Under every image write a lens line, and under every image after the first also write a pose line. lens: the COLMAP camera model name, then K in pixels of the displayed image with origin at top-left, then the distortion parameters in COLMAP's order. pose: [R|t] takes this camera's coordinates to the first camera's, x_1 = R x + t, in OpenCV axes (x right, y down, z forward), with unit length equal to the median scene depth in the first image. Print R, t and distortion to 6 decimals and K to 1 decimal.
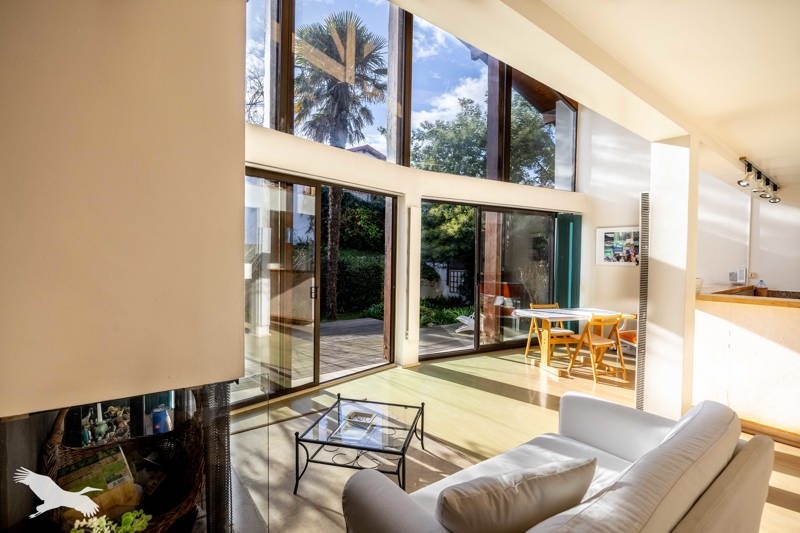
lens RADIAL K [[379.8, 0, 400.0], [0, 379.8, 266.5], [0, 0, 1]] dist [-0.001812, -0.000433]
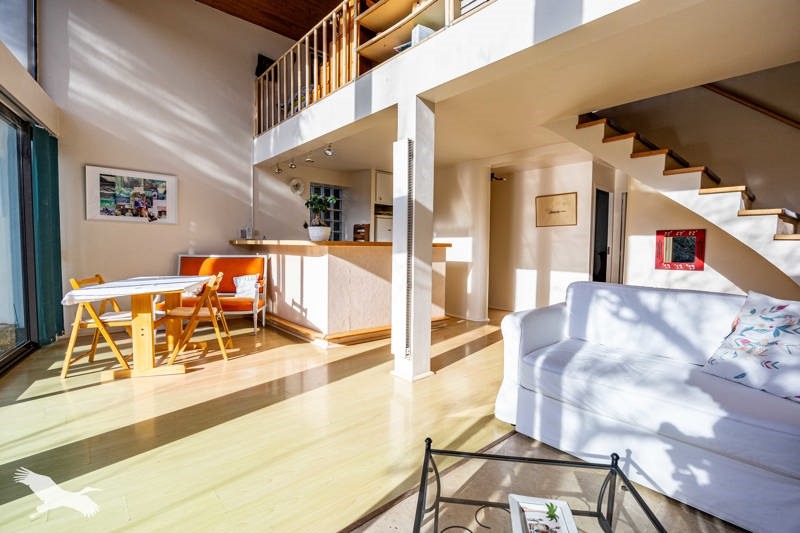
lens RADIAL K [[379.8, 0, 400.0], [0, 379.8, 266.5], [0, 0, 1]] dist [-0.001812, -0.000433]
pose [[-0.083818, -0.067099, 0.994219, -0.227262], [0.007585, 0.997659, 0.067970, 0.040701], [-0.996452, 0.013238, -0.083112, 0.521665]]
